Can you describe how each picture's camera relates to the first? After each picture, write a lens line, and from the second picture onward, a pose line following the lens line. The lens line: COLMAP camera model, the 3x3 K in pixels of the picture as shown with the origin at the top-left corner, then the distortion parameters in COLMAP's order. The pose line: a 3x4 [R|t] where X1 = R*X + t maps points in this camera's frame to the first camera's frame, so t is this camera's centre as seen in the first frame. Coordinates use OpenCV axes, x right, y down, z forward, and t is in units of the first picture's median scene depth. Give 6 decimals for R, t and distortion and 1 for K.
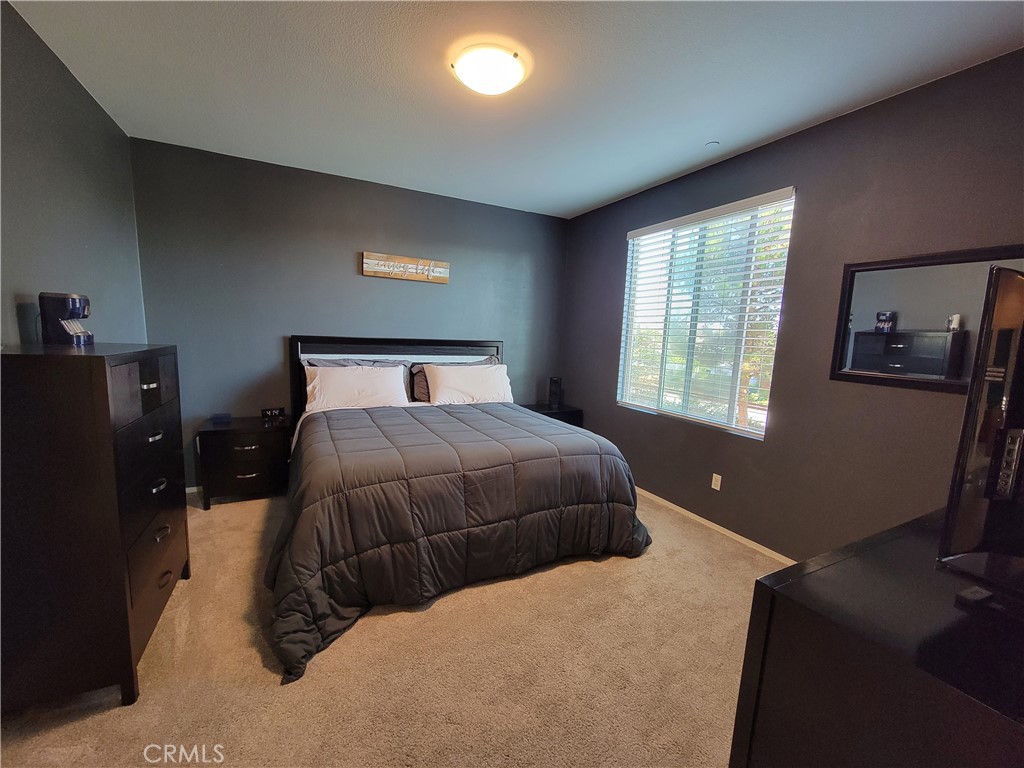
lens RADIAL K [[420.3, 0, 514.2], [0, 420.3, 385.4], [0, 0, 1]] dist [-0.002871, 0.000076]
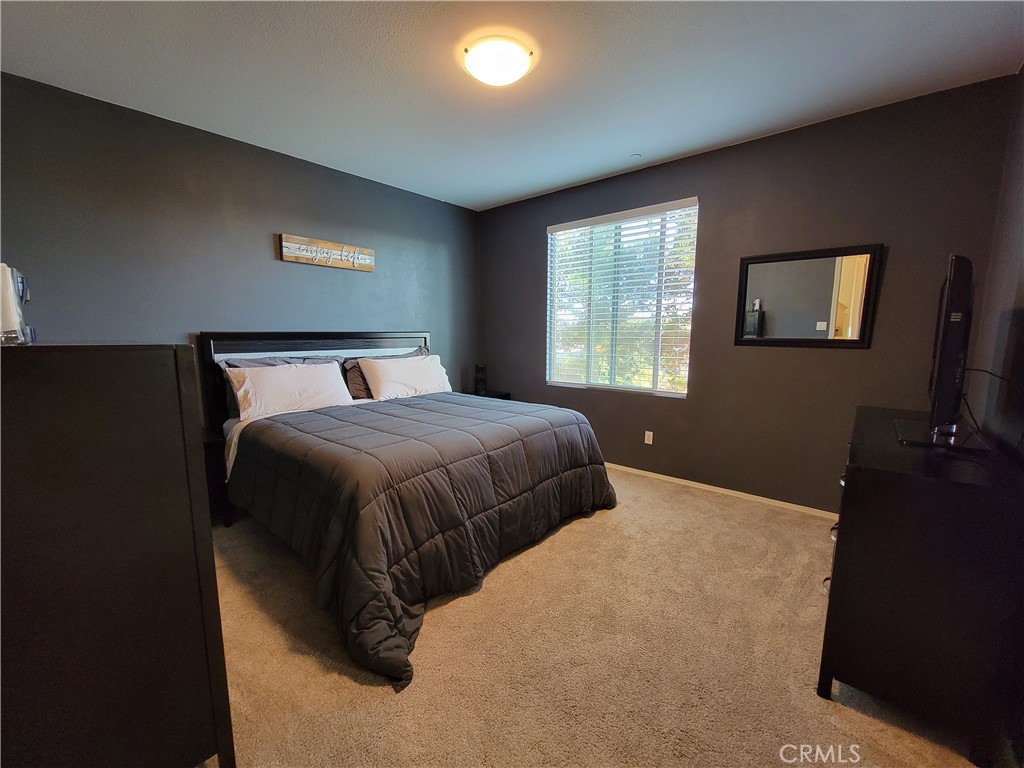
lens RADIAL K [[420.3, 0, 509.1], [0, 420.3, 384.9], [0, 0, 1]] dist [-0.002871, 0.000076]
pose [[0.926898, -0.085198, 0.365514, -0.371959], [0.082176, 0.996332, 0.023849, 0.018663], [-0.366206, 0.007931, 0.930500, 0.022093]]
